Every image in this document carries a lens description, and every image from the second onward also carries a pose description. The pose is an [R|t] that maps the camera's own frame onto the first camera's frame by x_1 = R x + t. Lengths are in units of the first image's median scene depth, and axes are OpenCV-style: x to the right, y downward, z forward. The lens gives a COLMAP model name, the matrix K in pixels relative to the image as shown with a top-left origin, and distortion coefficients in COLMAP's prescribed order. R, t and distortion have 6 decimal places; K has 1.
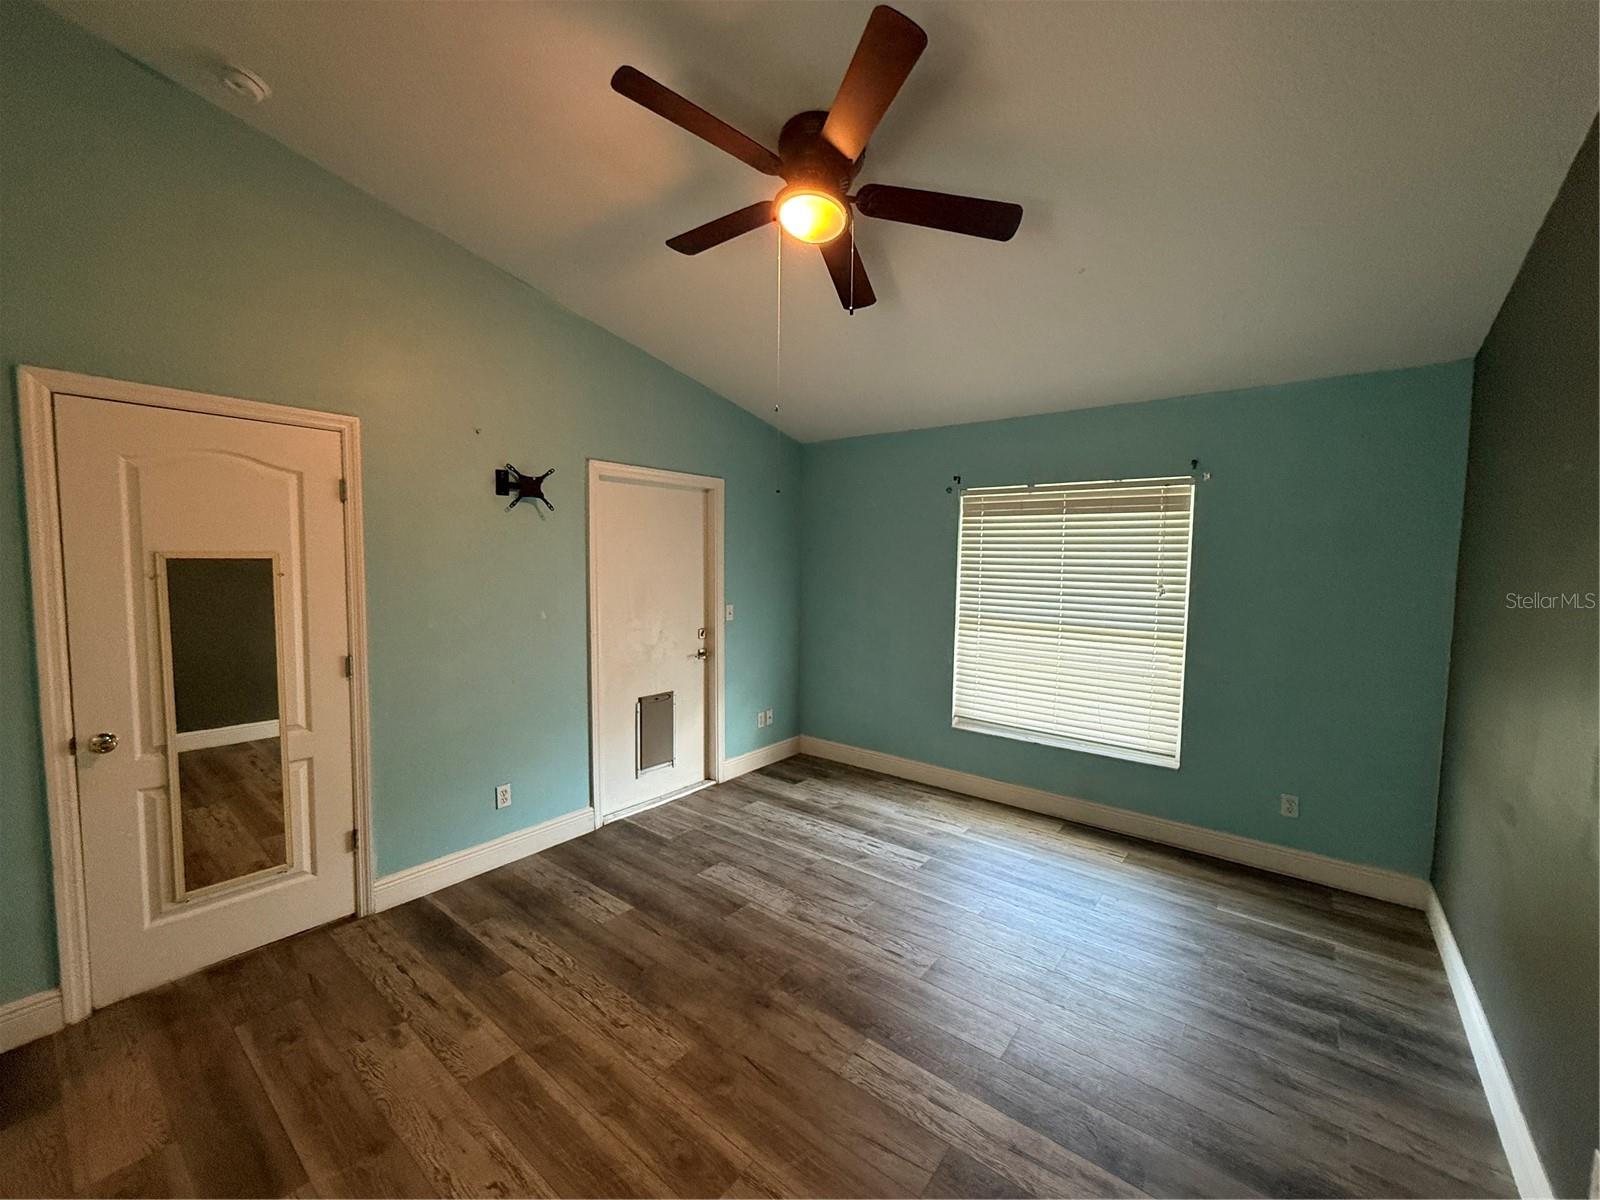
lens RADIAL K [[639.2, 0, 800.3], [0, 639.2, 598.2], [0, 0, 1]] dist [0.001327, 0.000136]
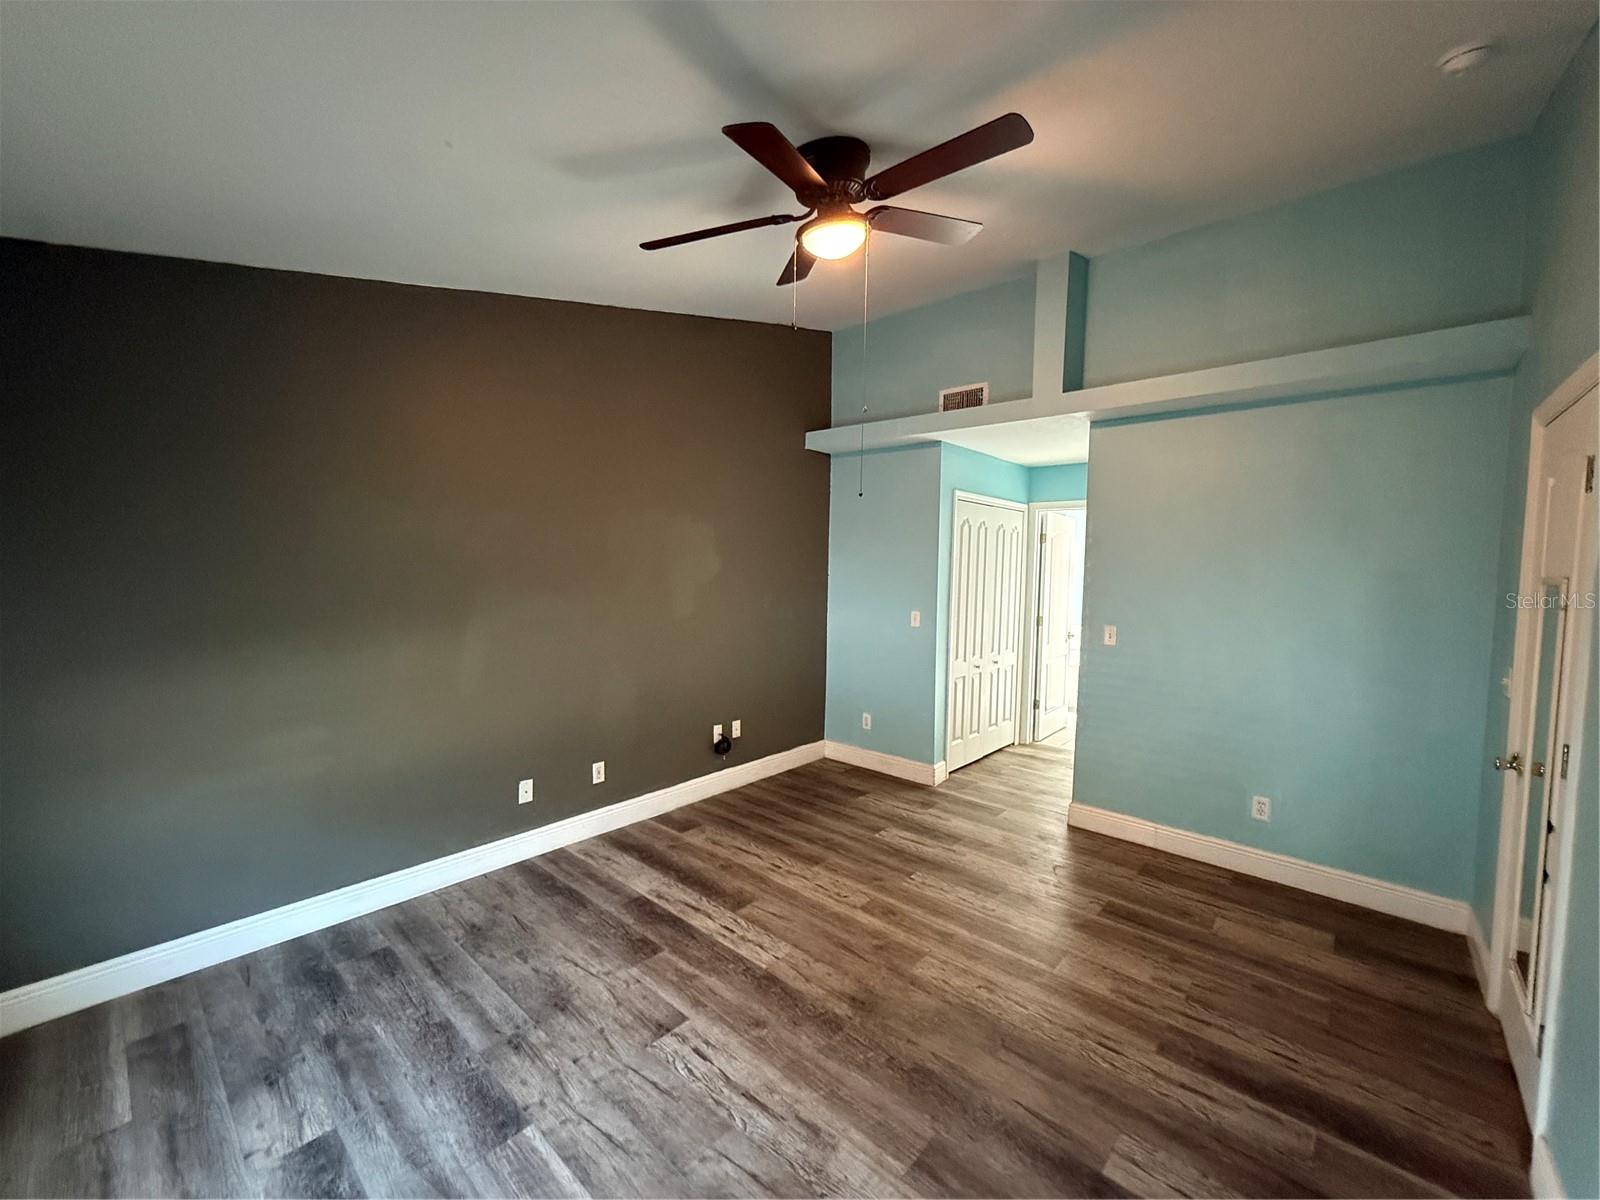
lens RADIAL K [[639.2, 0, 800.6], [0, 639.2, 597.9], [0, 0, 1]] dist [0.001327, 0.000136]
pose [[-0.997869, -0.033723, 0.055852, -0.002588], [-0.026499, 0.991755, 0.125382, -0.127813], [-0.059620, 0.123635, -0.990535, 1.924919]]
